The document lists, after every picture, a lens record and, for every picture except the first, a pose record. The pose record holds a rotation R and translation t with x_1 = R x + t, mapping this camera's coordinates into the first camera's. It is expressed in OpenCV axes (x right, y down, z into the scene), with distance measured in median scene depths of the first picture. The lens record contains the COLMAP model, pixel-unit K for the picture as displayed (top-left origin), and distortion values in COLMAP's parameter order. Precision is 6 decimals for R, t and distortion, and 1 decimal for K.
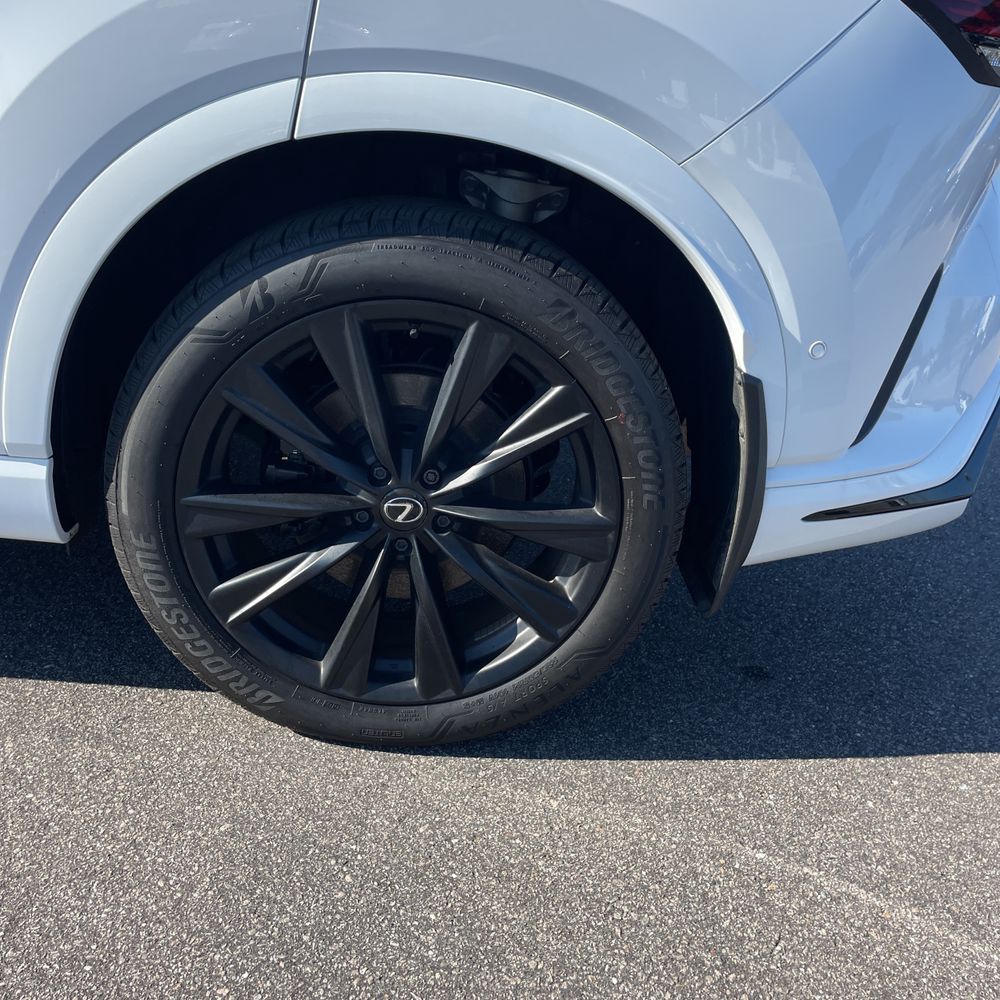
lens RADIAL K [[1003.7, 0, 478.3], [0, 1003.7, 499.8], [0, 0, 1]] dist [0.090497, -0.119585]
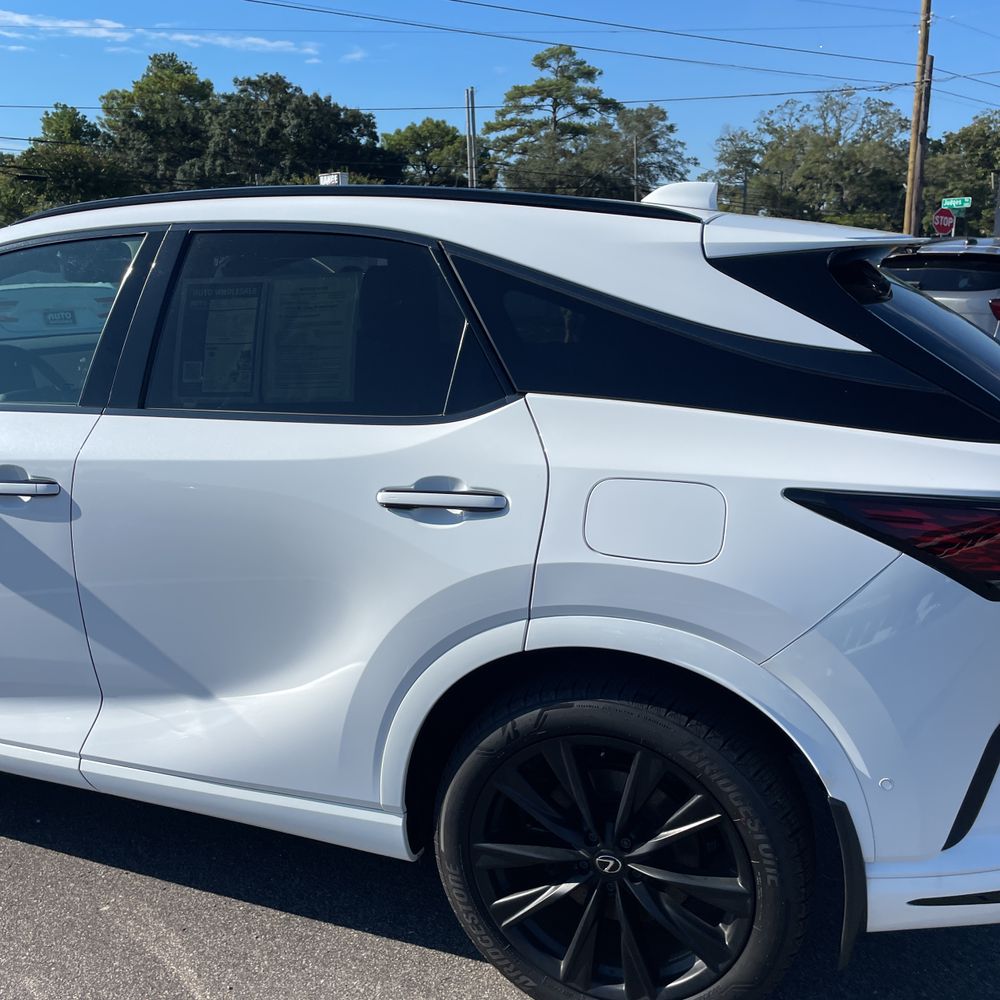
lens RADIAL K [[1003.7, 0, 478.3], [0, 1003.7, 499.8], [0, 0, 1]] dist [0.090497, -0.119585]
pose [[0.903182, -0.040176, -0.427374, 0.432386], [-0.041104, 0.982941, -0.179268, -0.252562], [0.427286, 0.179478, 0.886123, -0.546437]]
